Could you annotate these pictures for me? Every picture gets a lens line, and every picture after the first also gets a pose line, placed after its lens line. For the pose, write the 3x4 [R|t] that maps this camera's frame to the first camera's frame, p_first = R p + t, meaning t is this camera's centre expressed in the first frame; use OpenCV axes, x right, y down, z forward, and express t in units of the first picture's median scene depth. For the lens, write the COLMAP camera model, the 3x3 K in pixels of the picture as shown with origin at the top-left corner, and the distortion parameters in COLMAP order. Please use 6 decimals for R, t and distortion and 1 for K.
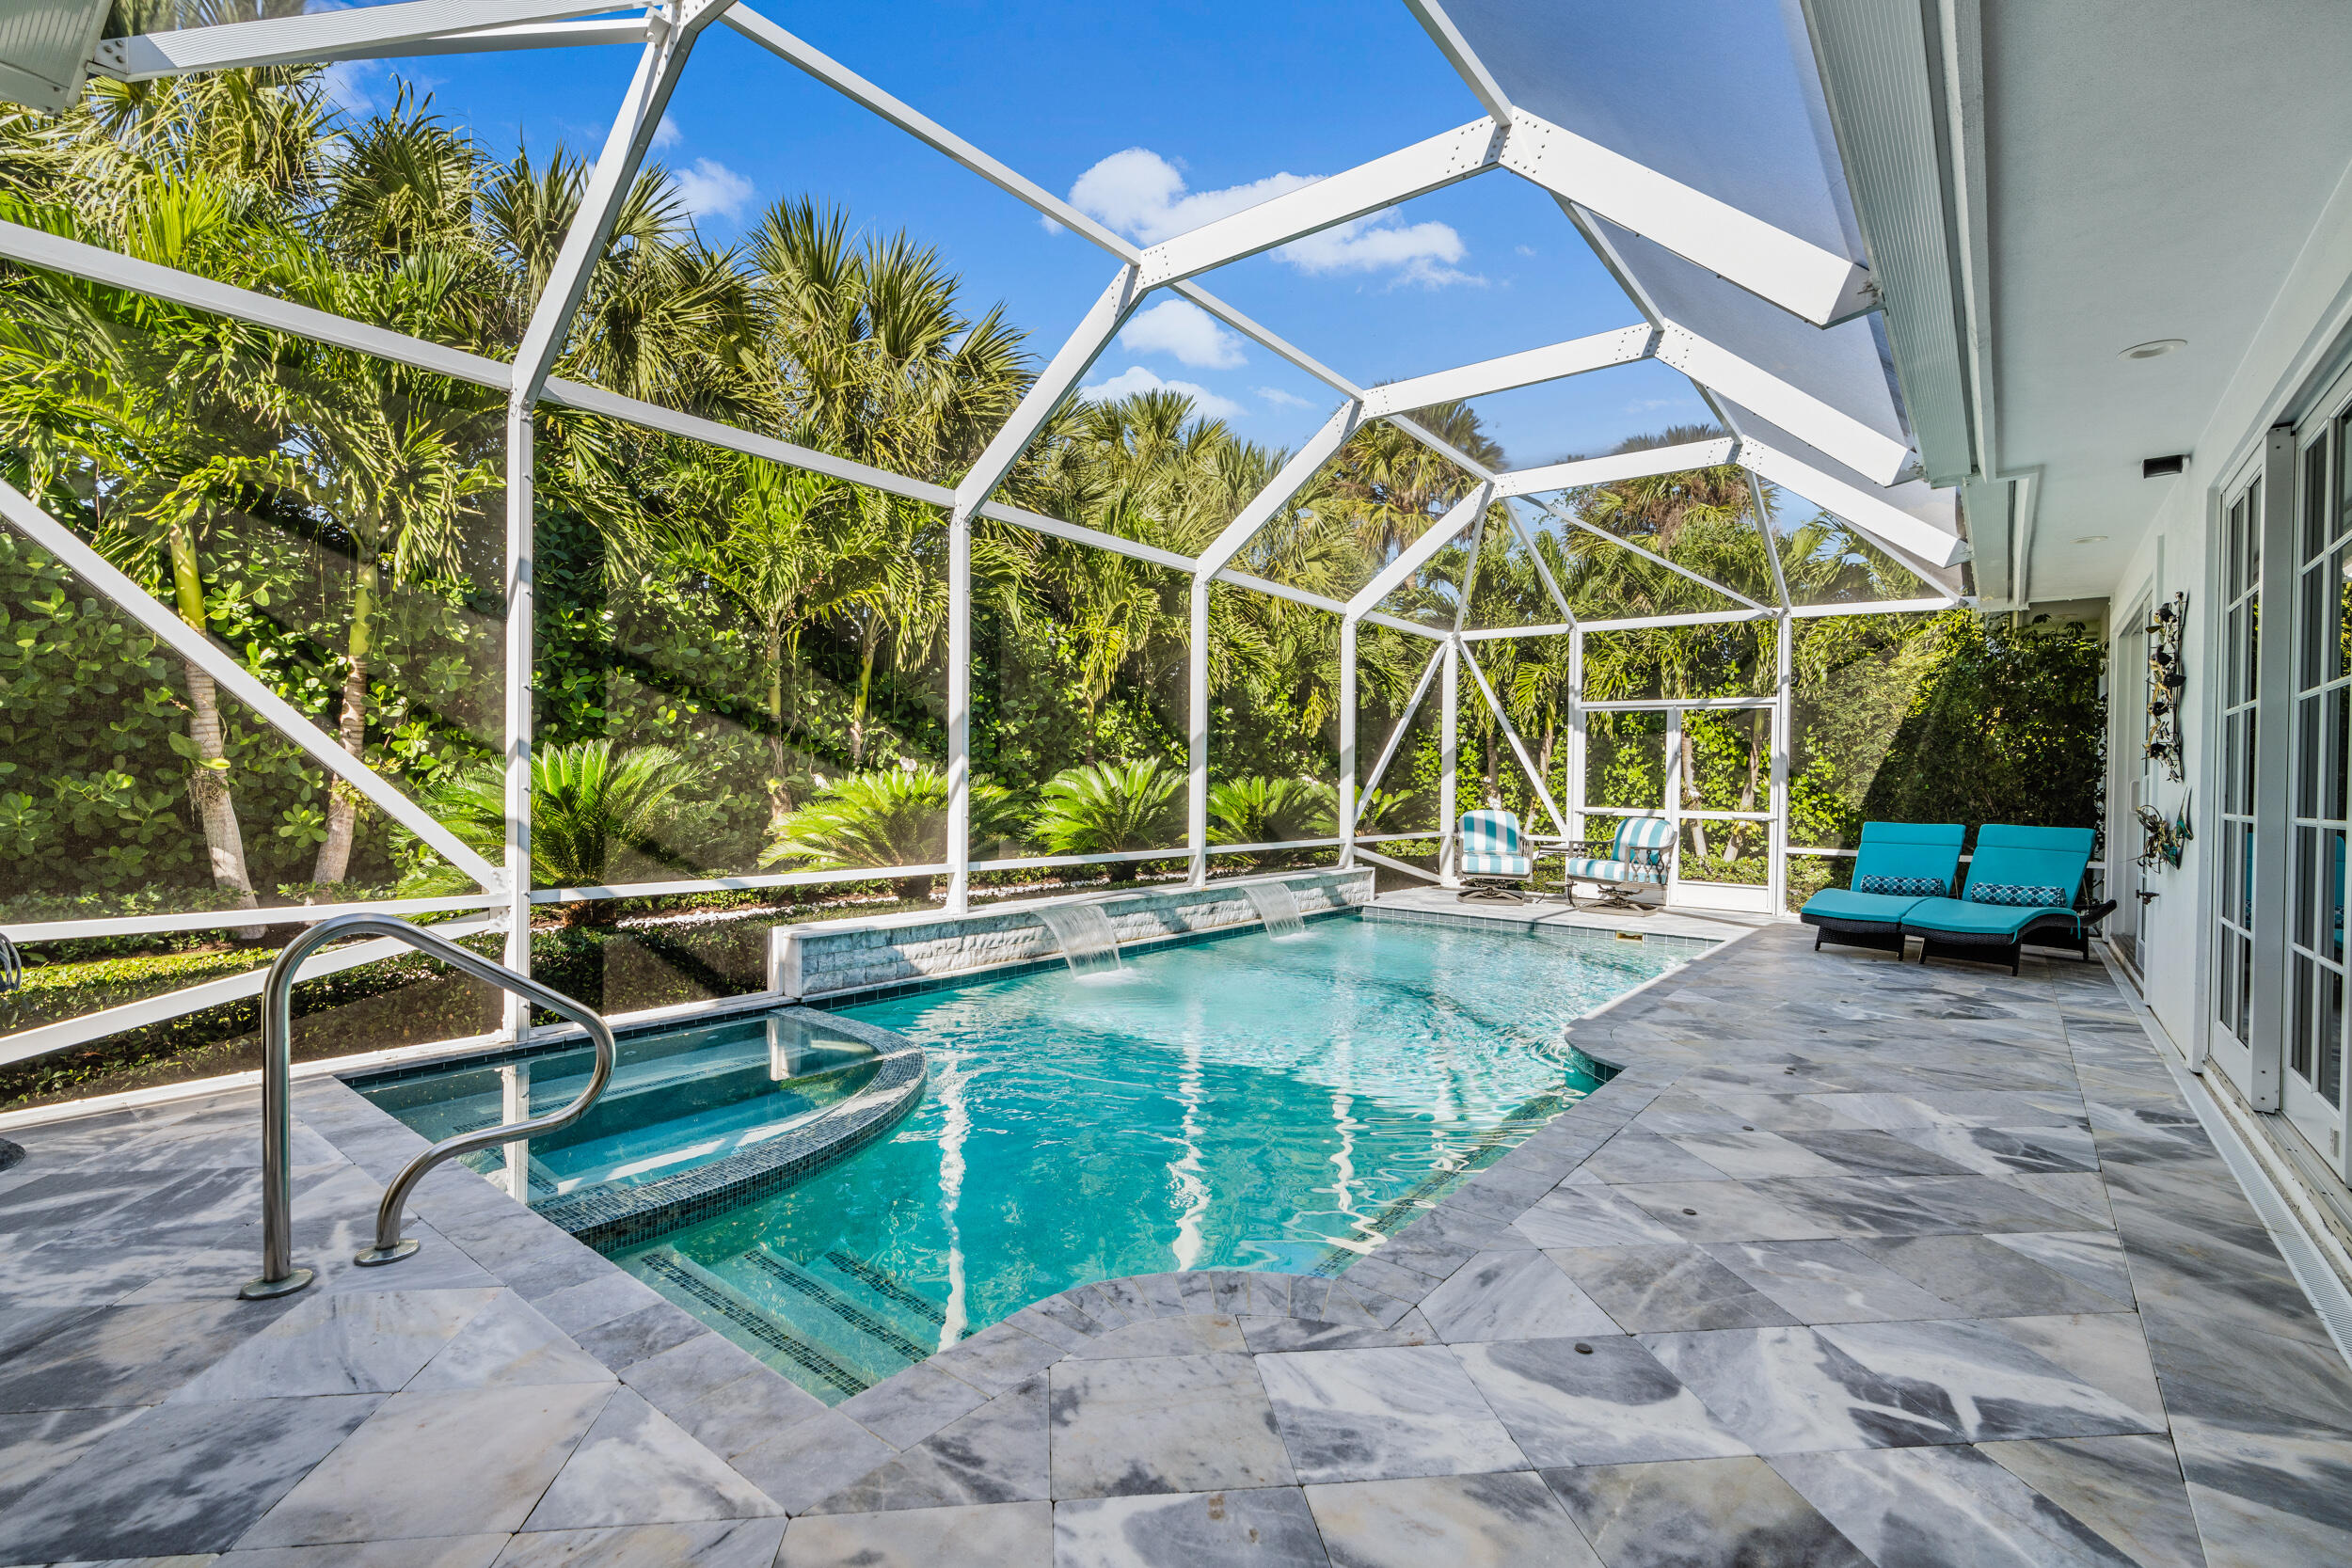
lens RADIAL K [[1058.9, 0, 1172.8], [0, 1058.9, 785.9], [0, 0, 1]] dist [0.000036, 0.000671]
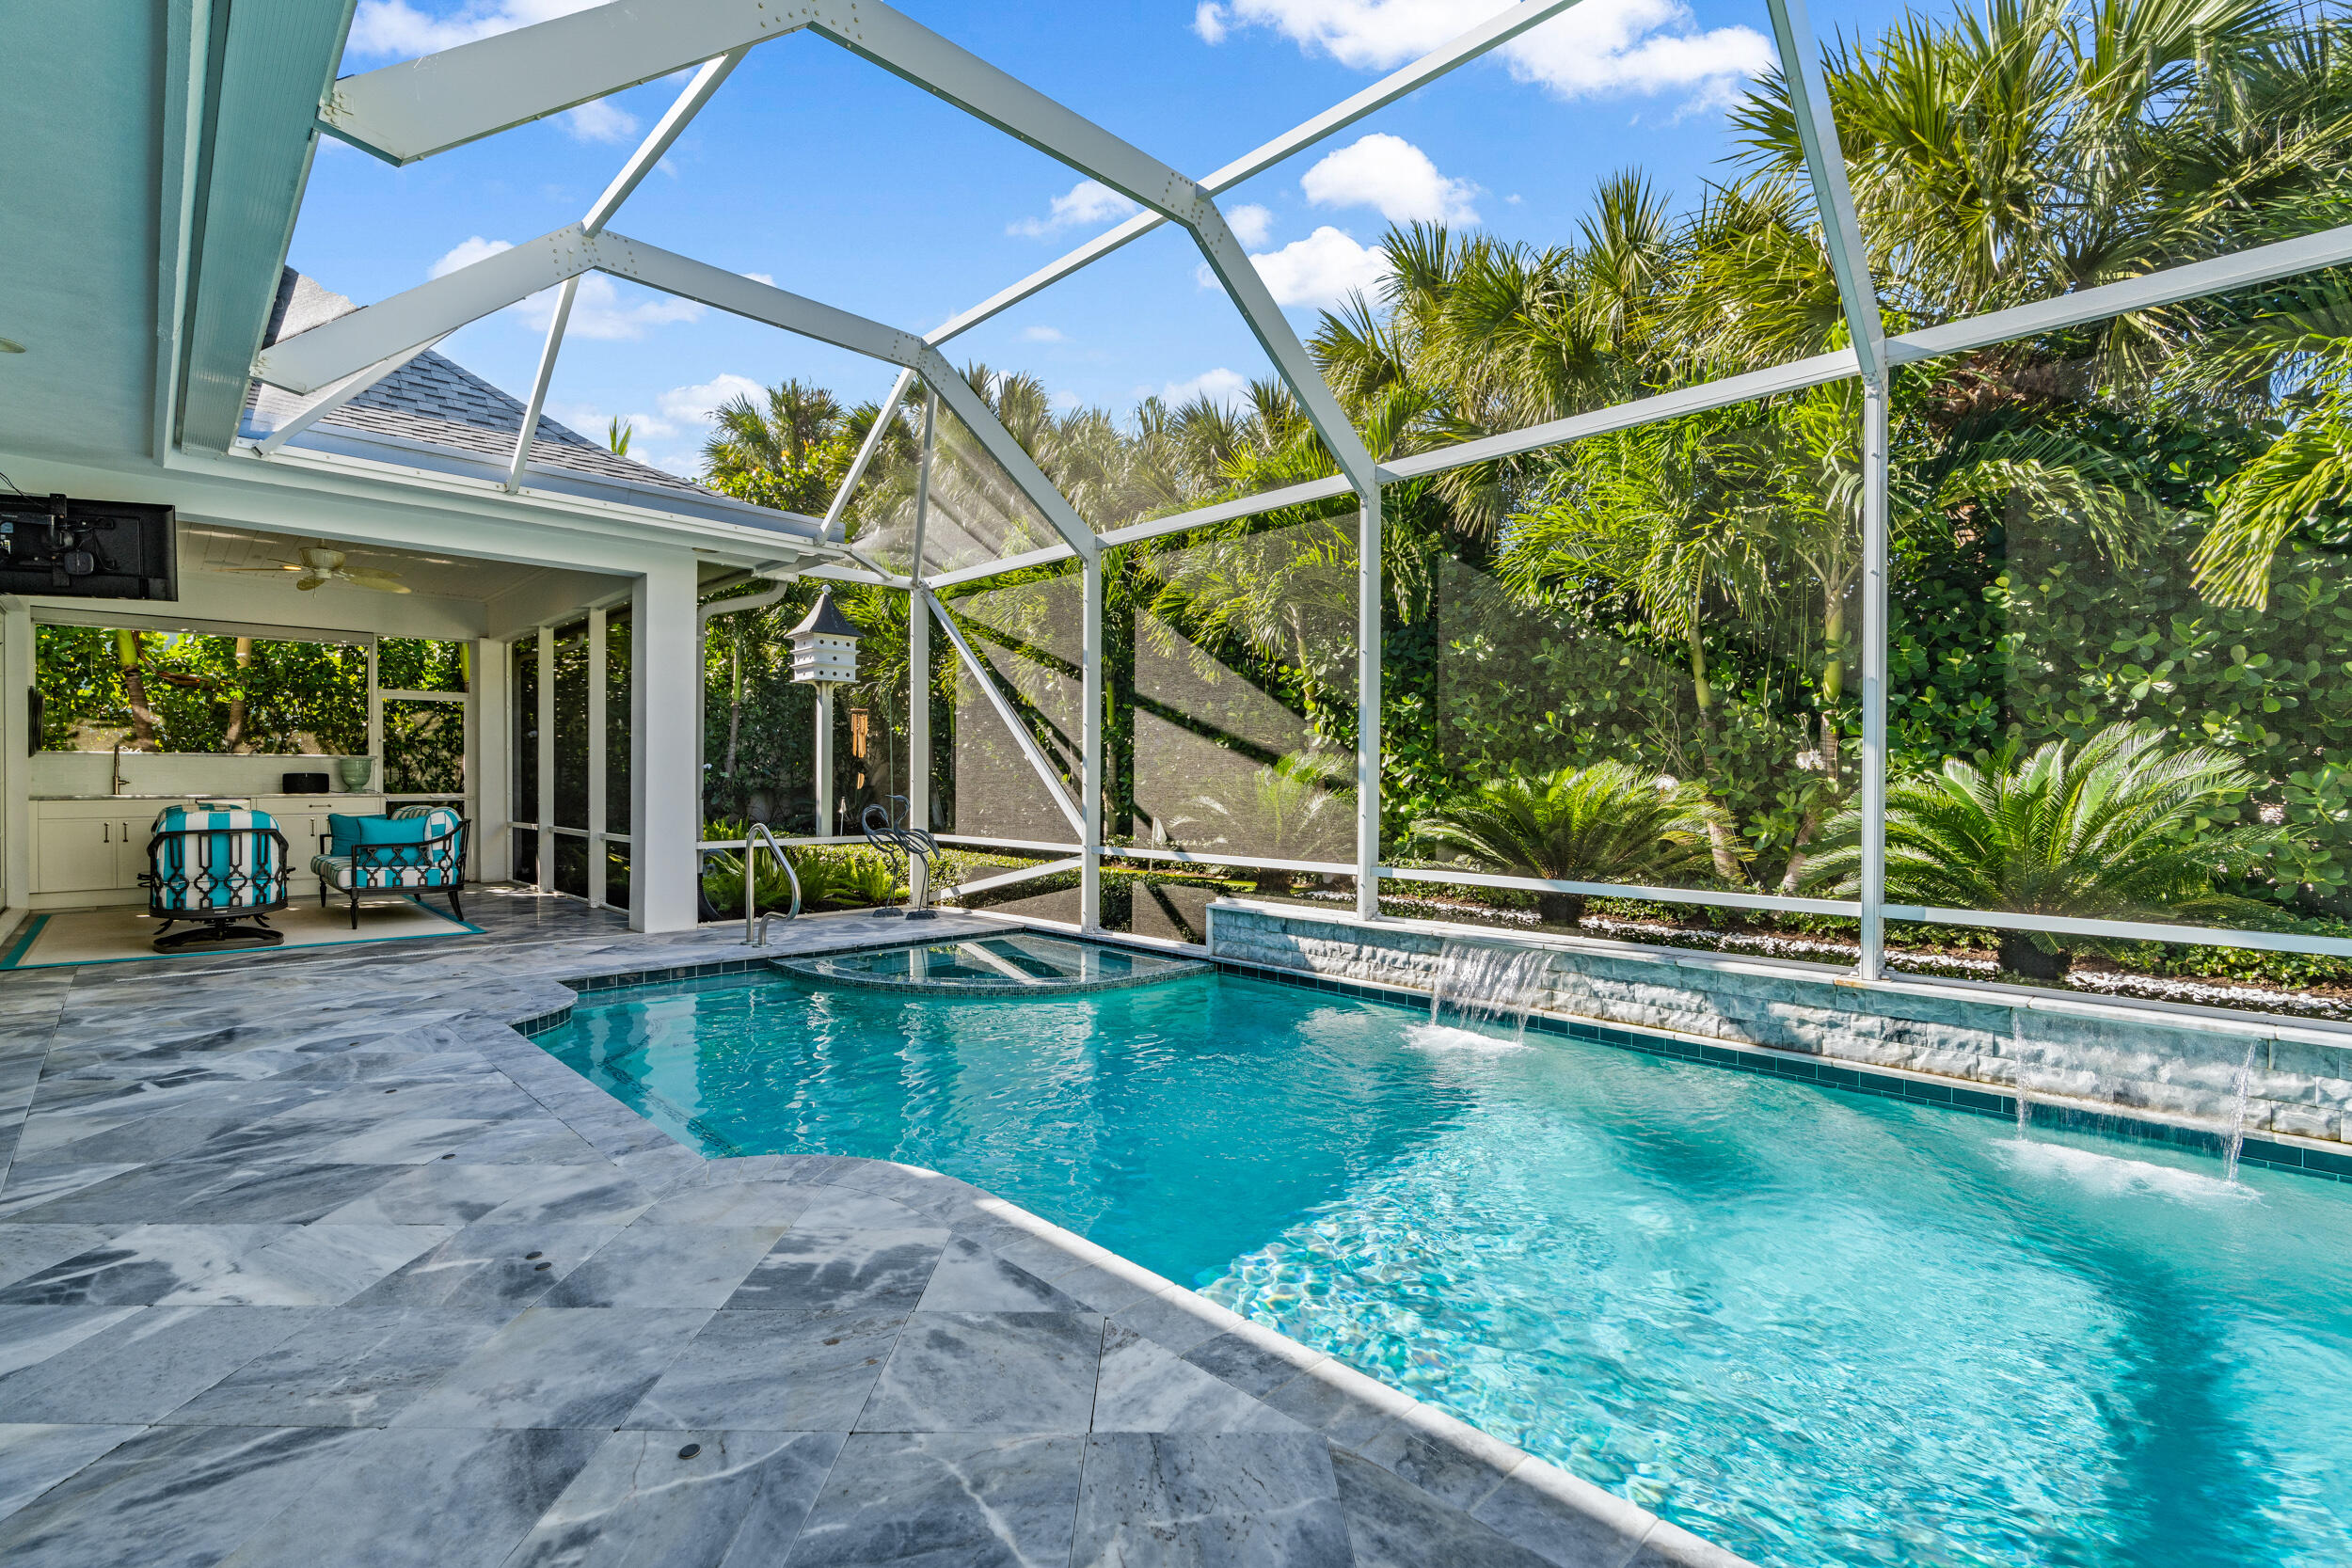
lens RADIAL K [[1058.9, 0, 1172.8], [0, 1058.9, 785.3], [0, 0, 1]] dist [0.000036, 0.000671]
pose [[-0.129746, -0.010060, -0.991496, 1.169880], [-0.008745, 0.999921, -0.009001, 0.018540], [0.991509, 0.007503, -0.129824, 1.493655]]
